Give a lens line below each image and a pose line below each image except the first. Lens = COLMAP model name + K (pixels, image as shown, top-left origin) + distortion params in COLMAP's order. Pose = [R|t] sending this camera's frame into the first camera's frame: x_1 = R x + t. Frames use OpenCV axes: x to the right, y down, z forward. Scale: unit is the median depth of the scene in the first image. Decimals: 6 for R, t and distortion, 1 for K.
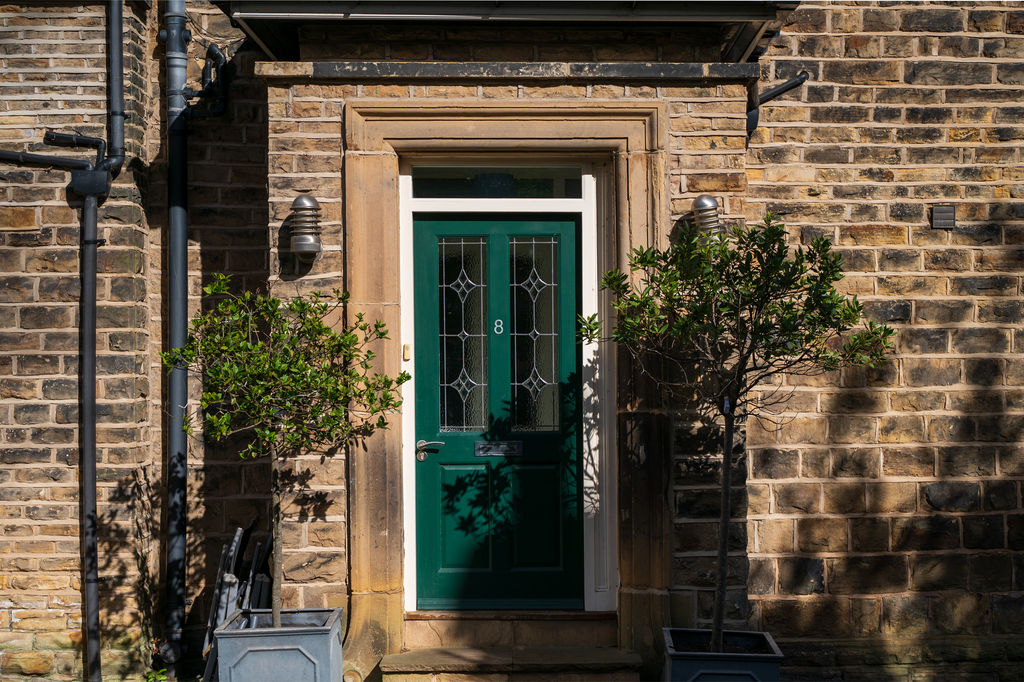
lens RADIAL K [[1460.6, 0, 512.0], [0, 1460.6, 341.0], [0, 0, 1]] dist [0.022985, 0.023035]
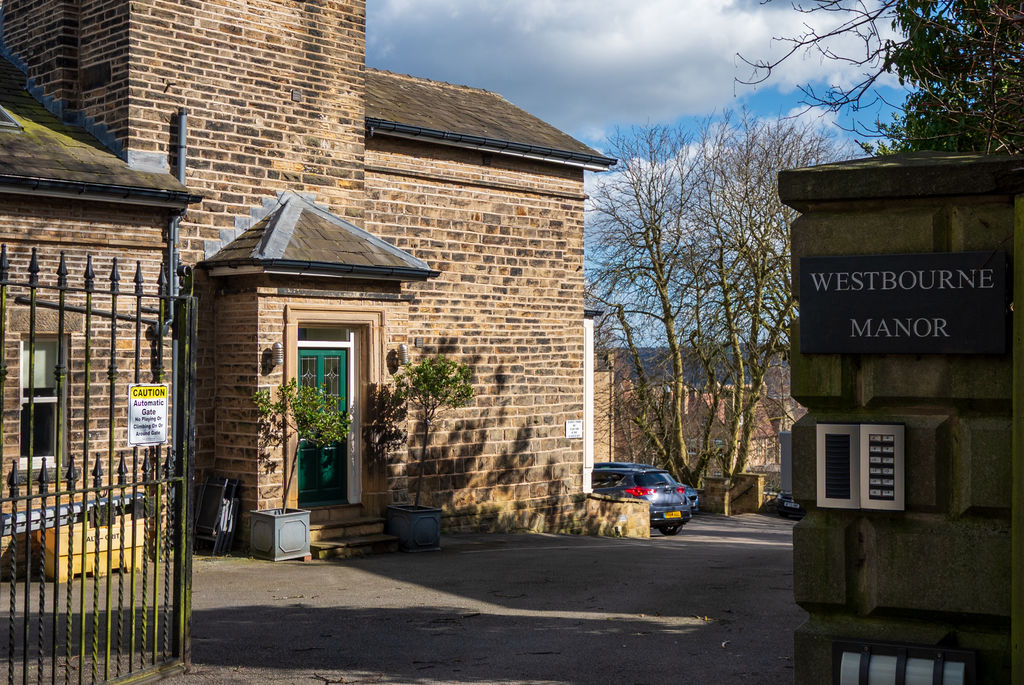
lens RADIAL K [[1242.2, 0, 512.0], [0, 1242.2, 342.5], [0, 0, 1]] dist [0.008306, 0.002323]
pose [[0.732144, 0.014561, 0.680994, -1.263149], [-0.011383, 0.999893, -0.009141, -0.082573], [-0.681055, -0.001059, 0.732232, -0.806877]]
